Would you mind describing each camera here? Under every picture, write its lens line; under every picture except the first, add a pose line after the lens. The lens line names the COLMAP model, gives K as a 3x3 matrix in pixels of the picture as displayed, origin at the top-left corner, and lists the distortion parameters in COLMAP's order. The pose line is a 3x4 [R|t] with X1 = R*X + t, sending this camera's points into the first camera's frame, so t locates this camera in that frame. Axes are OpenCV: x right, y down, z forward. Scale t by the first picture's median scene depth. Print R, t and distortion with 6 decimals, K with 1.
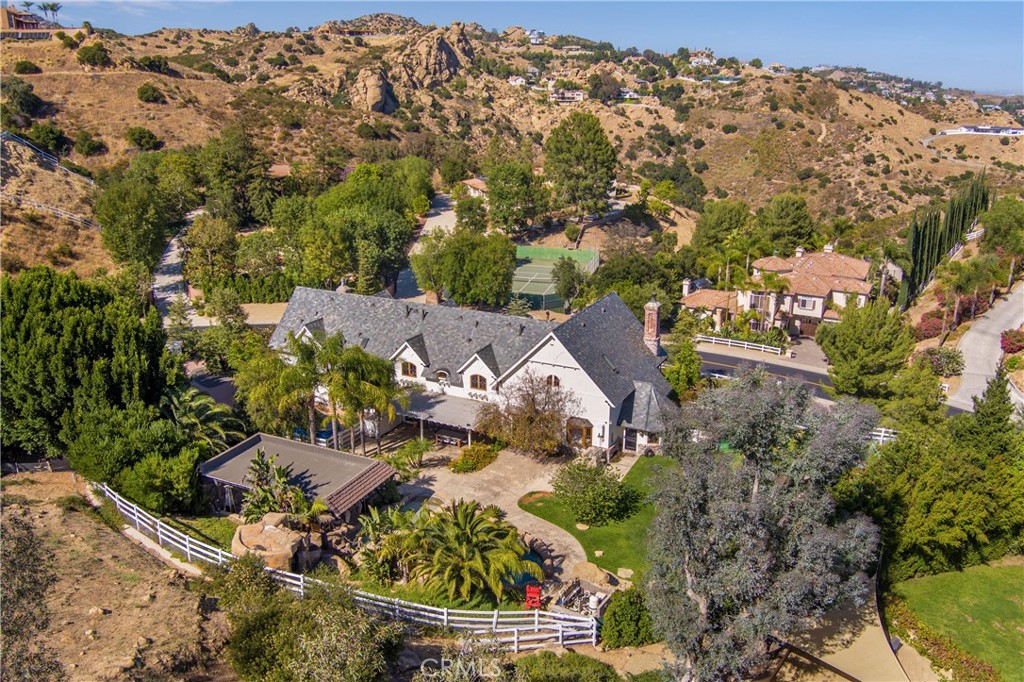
lens RADIAL K [[827.5, 0, 509.8], [0, 827.5, 344.1], [0, 0, 1]] dist [-0.065302, 0.011230]
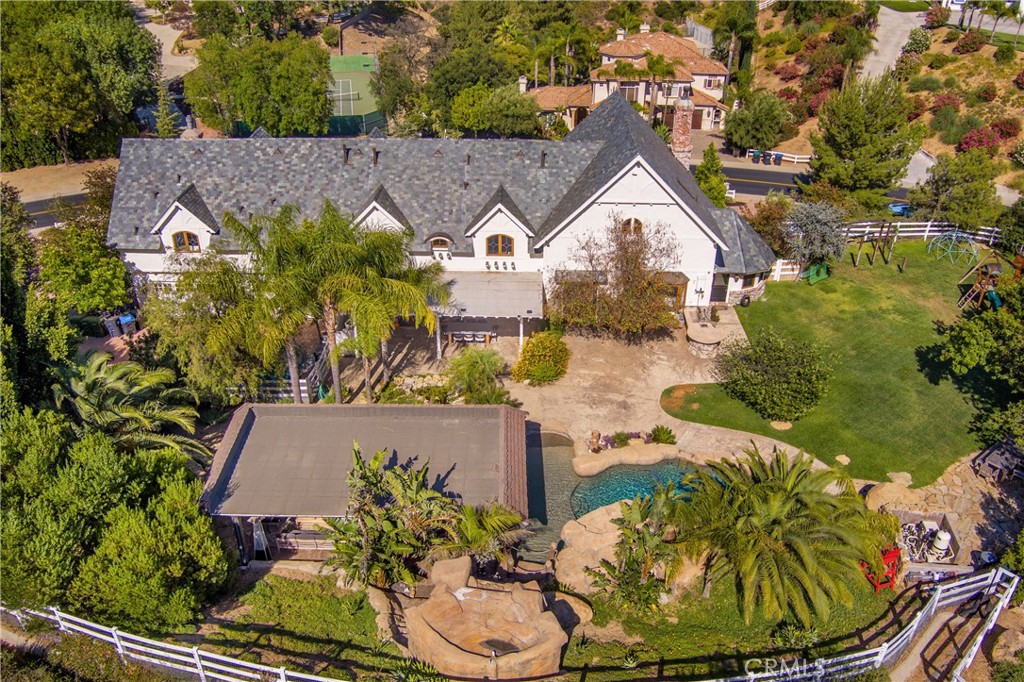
lens RADIAL K [[827.5, 0, 513.3], [0, 827.5, 334.6], [0, 0, 1]] dist [-0.065302, 0.011230]
pose [[0.901570, -0.209908, 0.378300, -0.298146], [0.126208, 0.963984, 0.234109, -0.040434], [-0.413816, -0.163321, 0.895590, 0.373390]]
